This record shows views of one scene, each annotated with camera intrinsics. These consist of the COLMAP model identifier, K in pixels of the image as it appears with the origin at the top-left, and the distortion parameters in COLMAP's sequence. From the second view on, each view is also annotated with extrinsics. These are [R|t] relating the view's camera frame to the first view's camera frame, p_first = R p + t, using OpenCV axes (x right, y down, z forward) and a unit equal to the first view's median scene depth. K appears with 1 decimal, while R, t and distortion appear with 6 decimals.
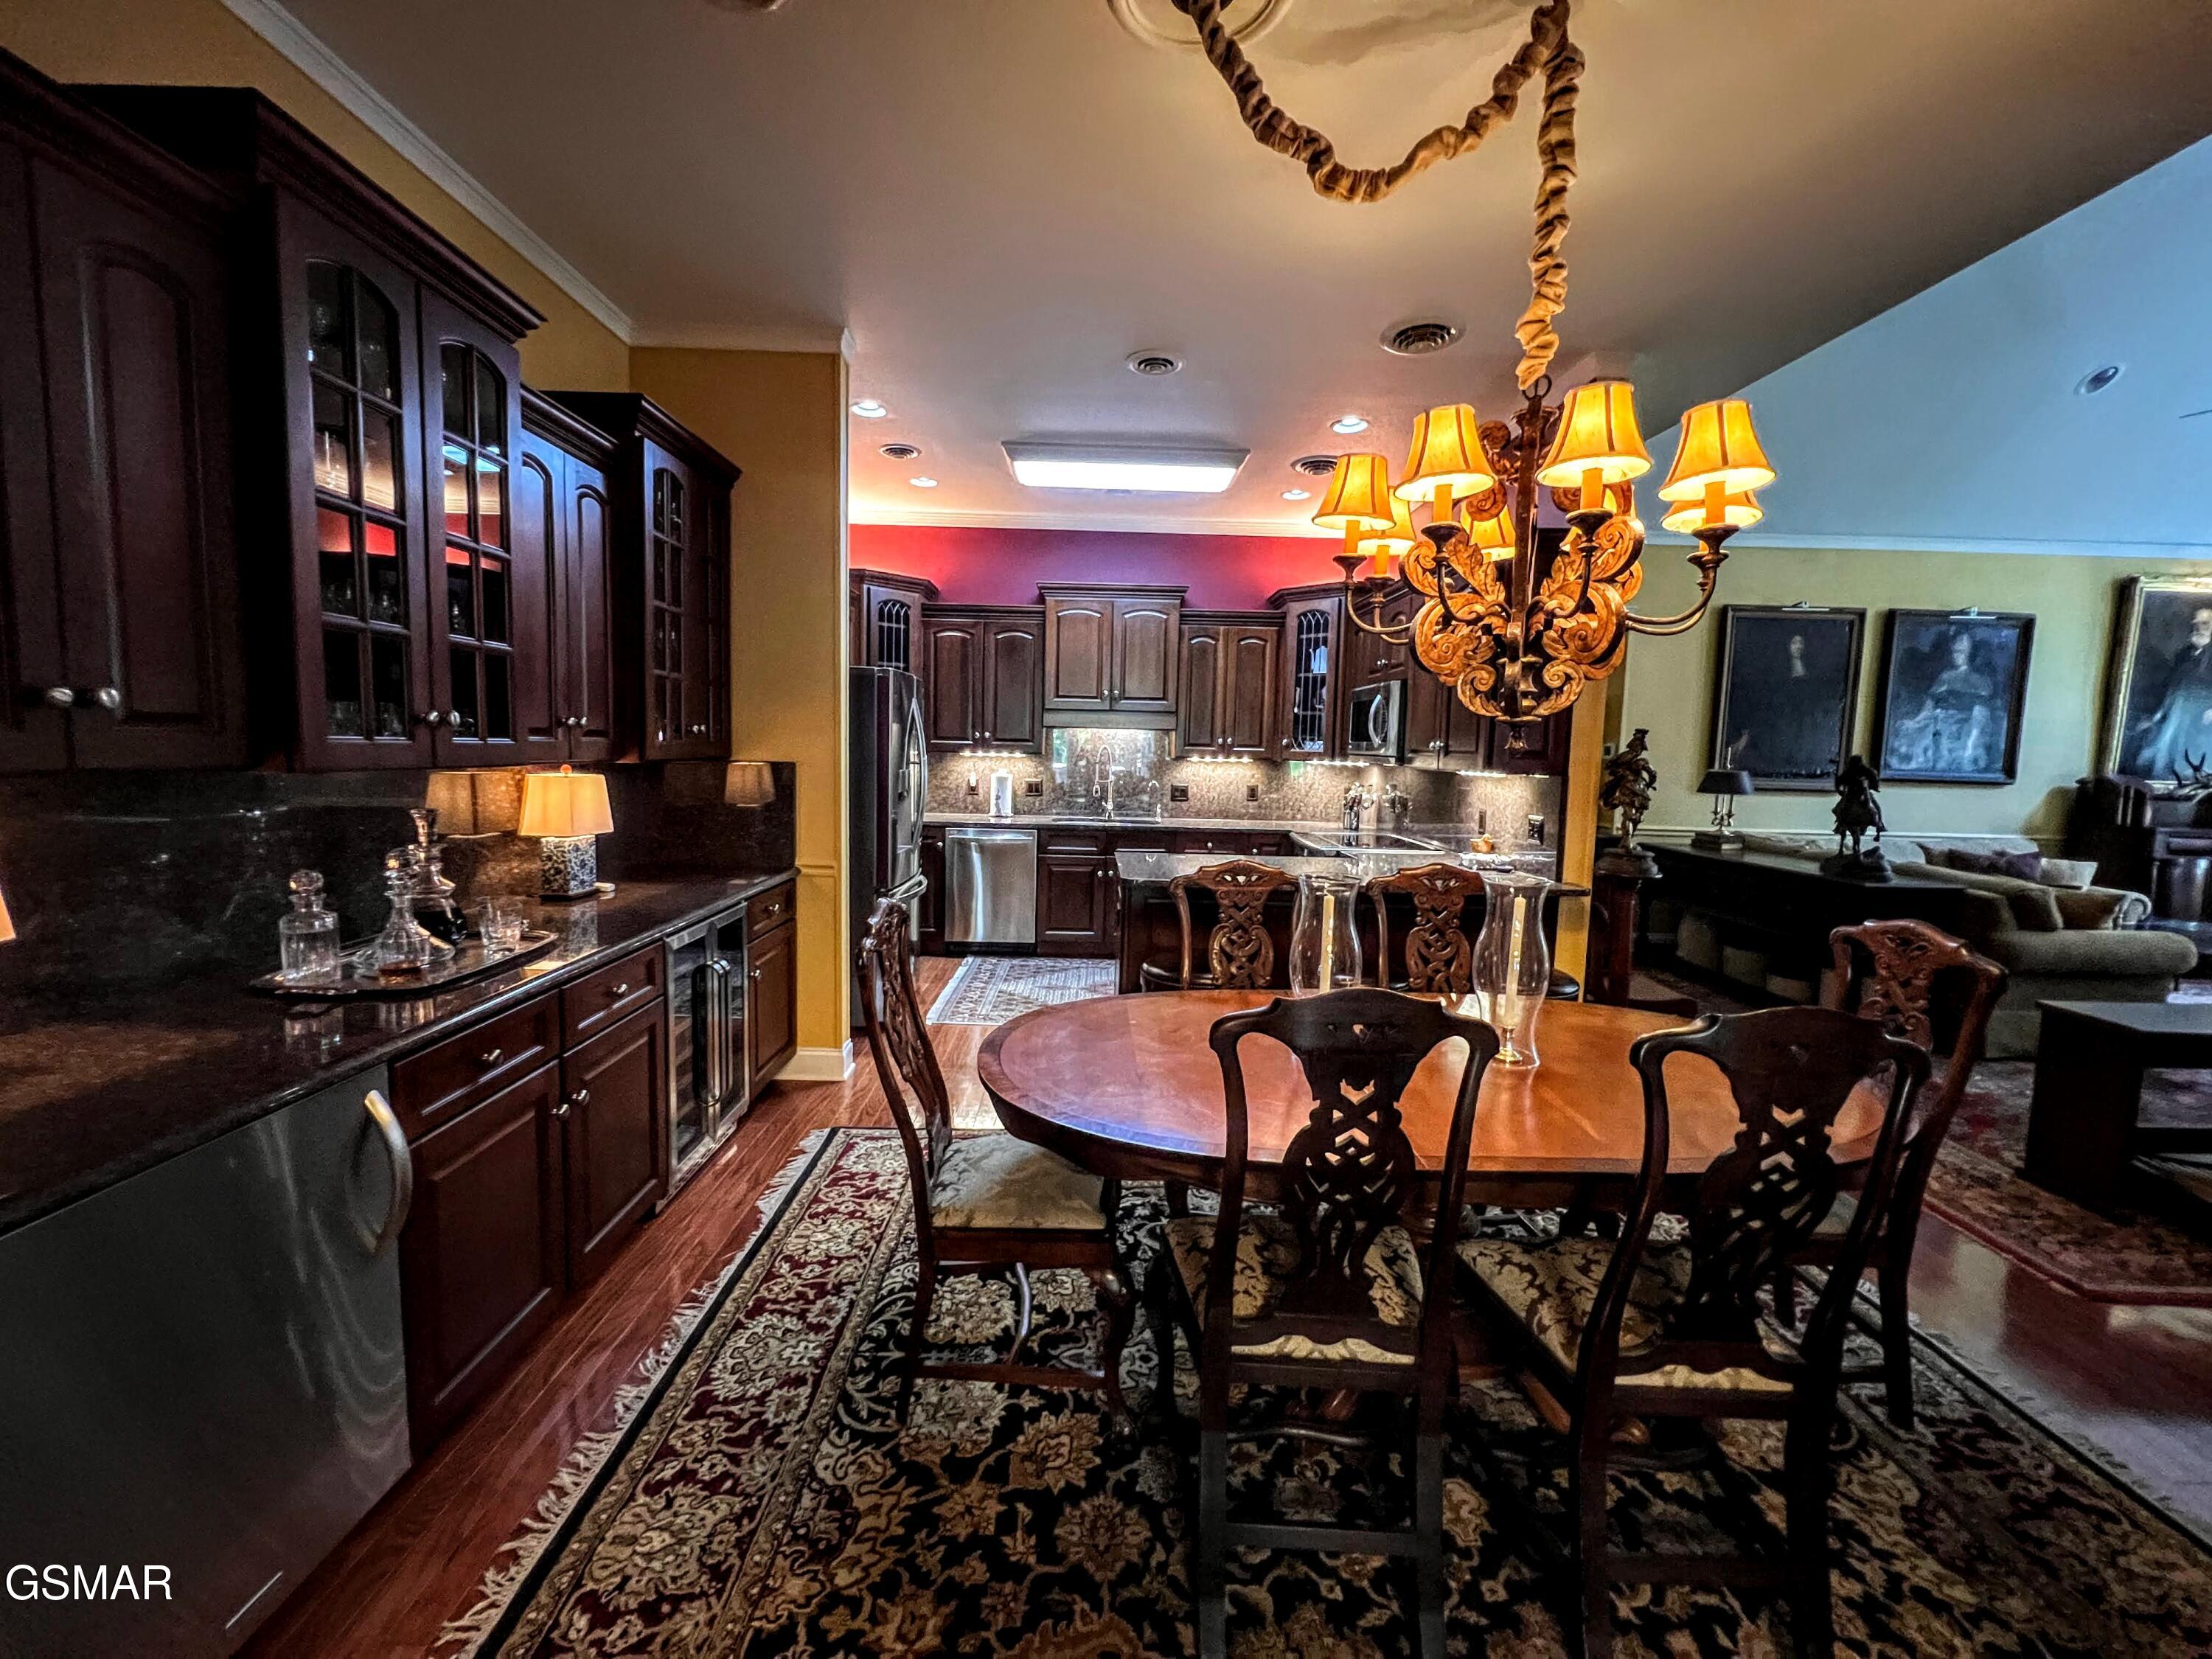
lens RADIAL K [[888.3, 0, 1094.6], [0, 888.3, 822.3], [0, 0, 1]] dist [-0.001761, -0.000209]
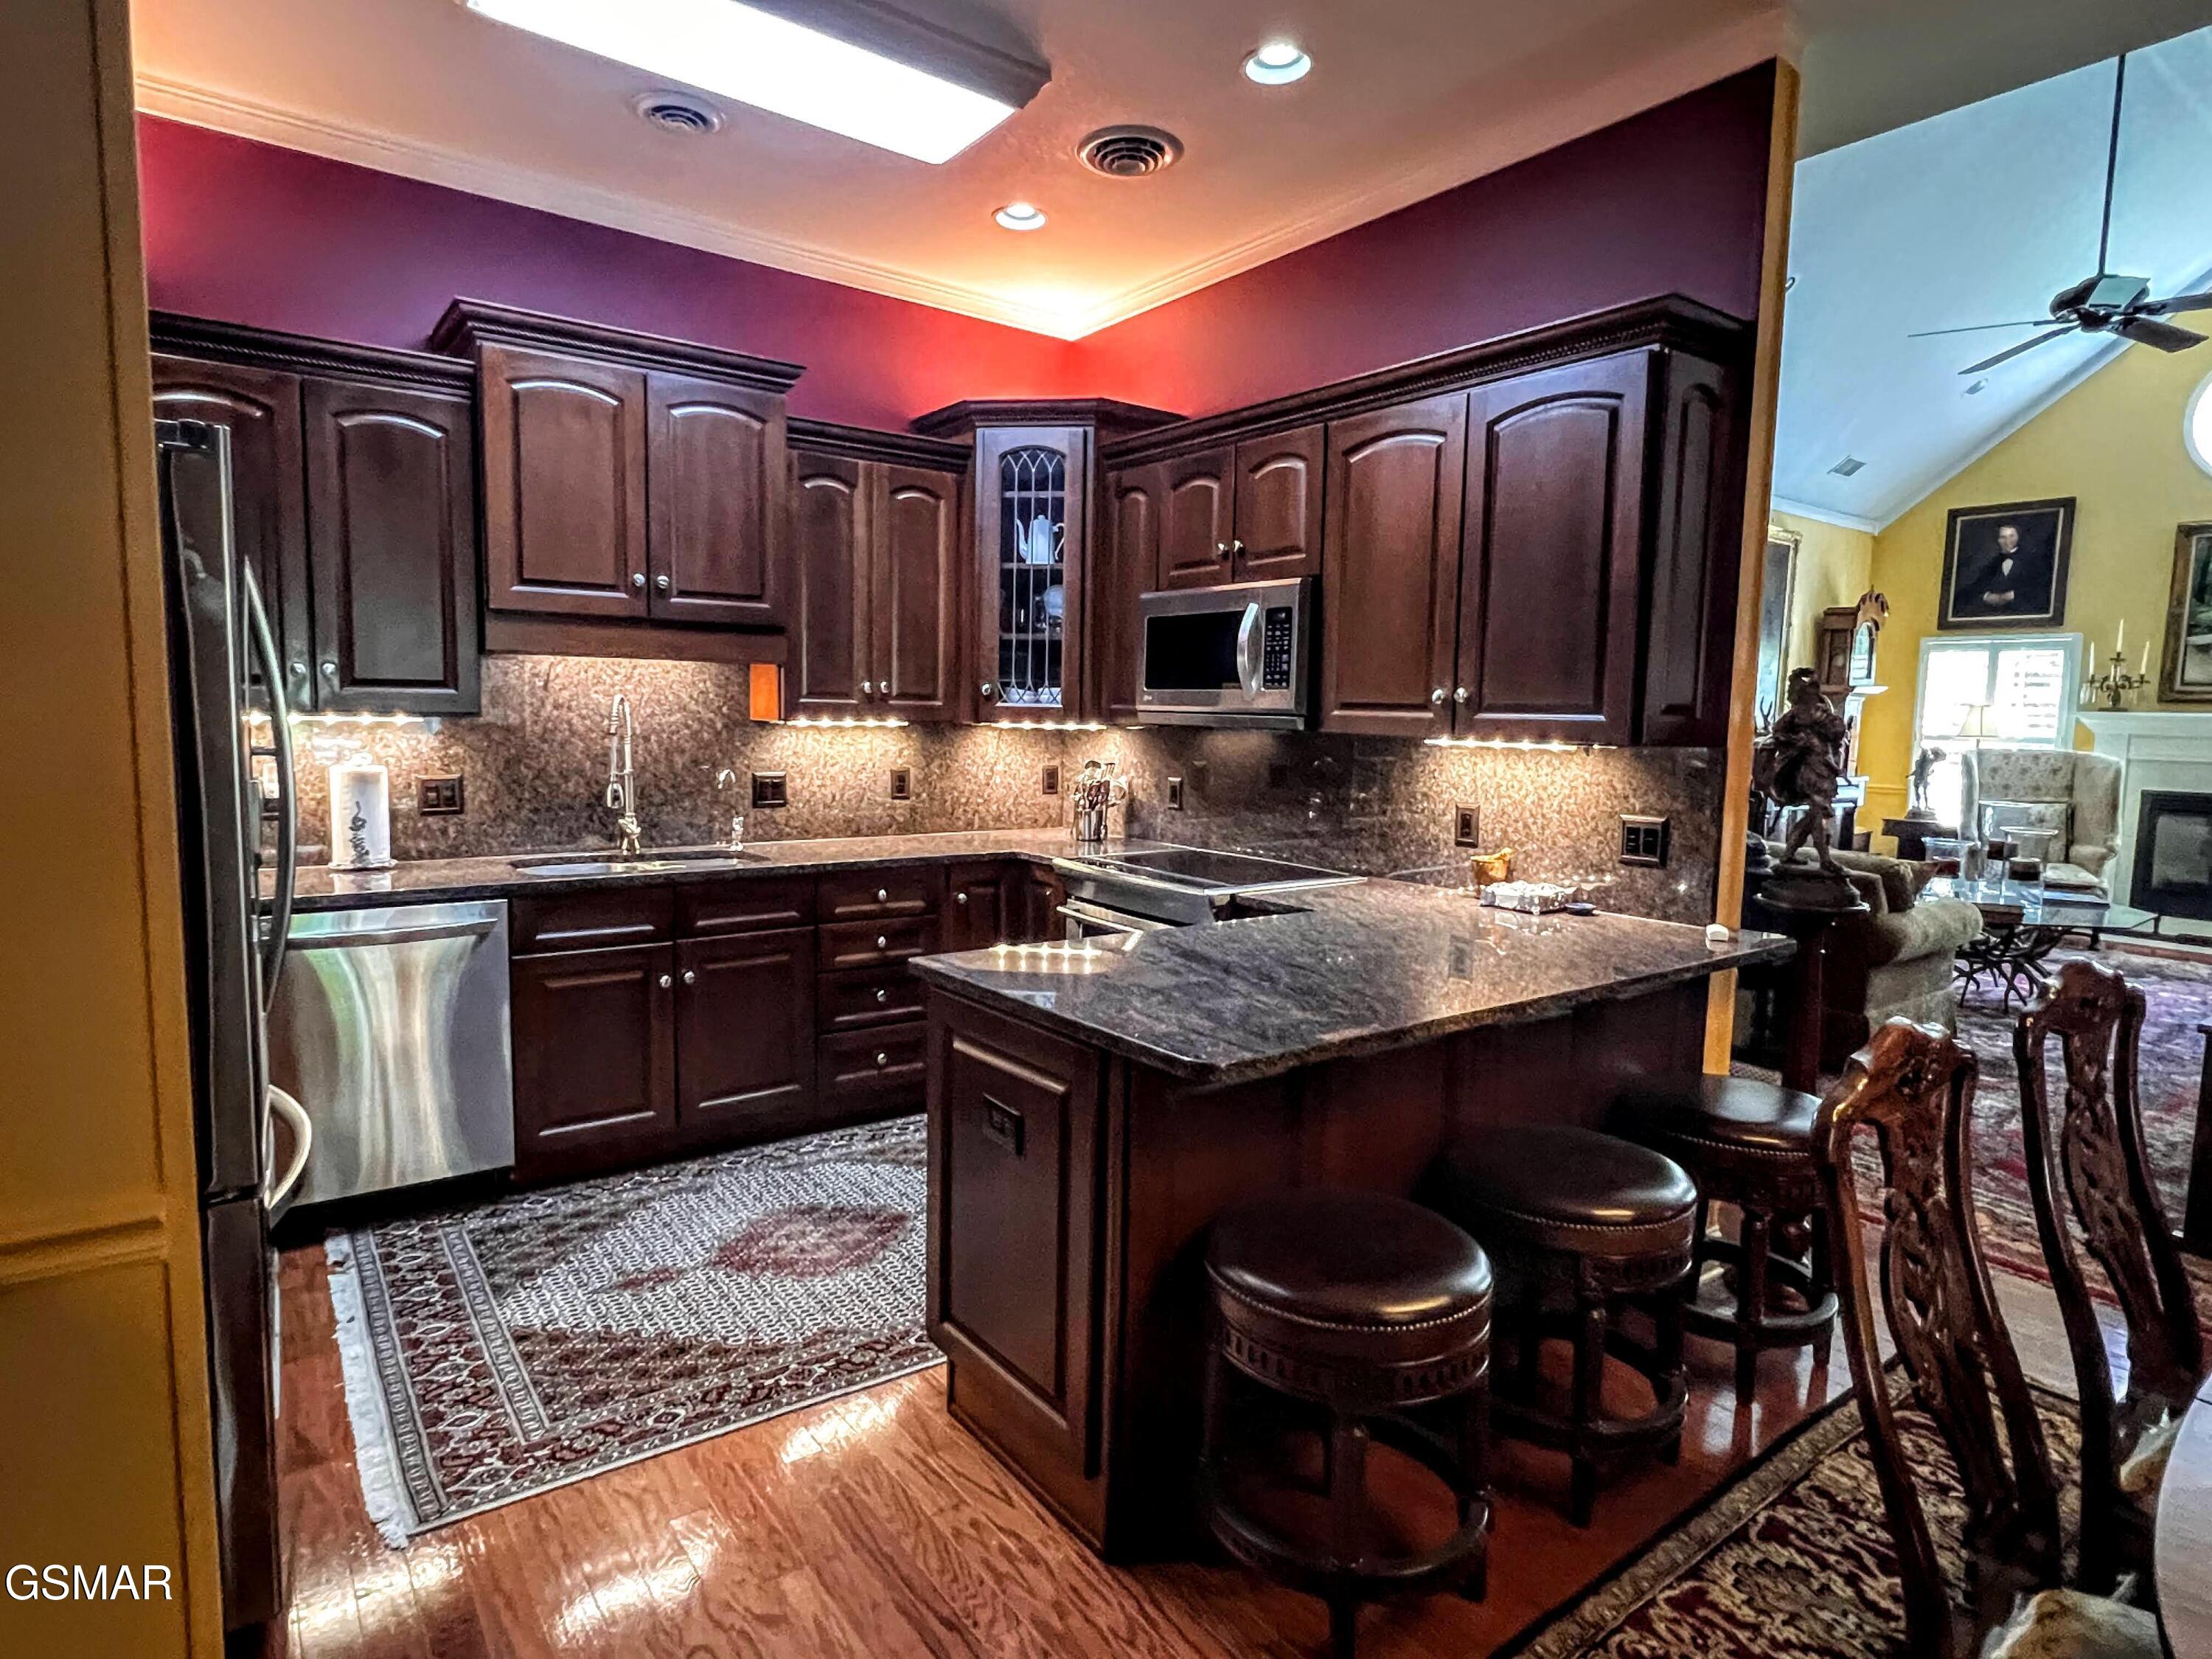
lens RADIAL K [[1202.0, 0, 1091.0], [0, 1202.0, 832.6], [0, 0, 1]] dist [0.000479, -0.000320]
pose [[0.811078, -0.066475, 0.581149, -0.162782], [0.051512, 0.997779, 0.042240, -0.030826], [-0.582666, -0.004324, 0.812700, 0.364480]]
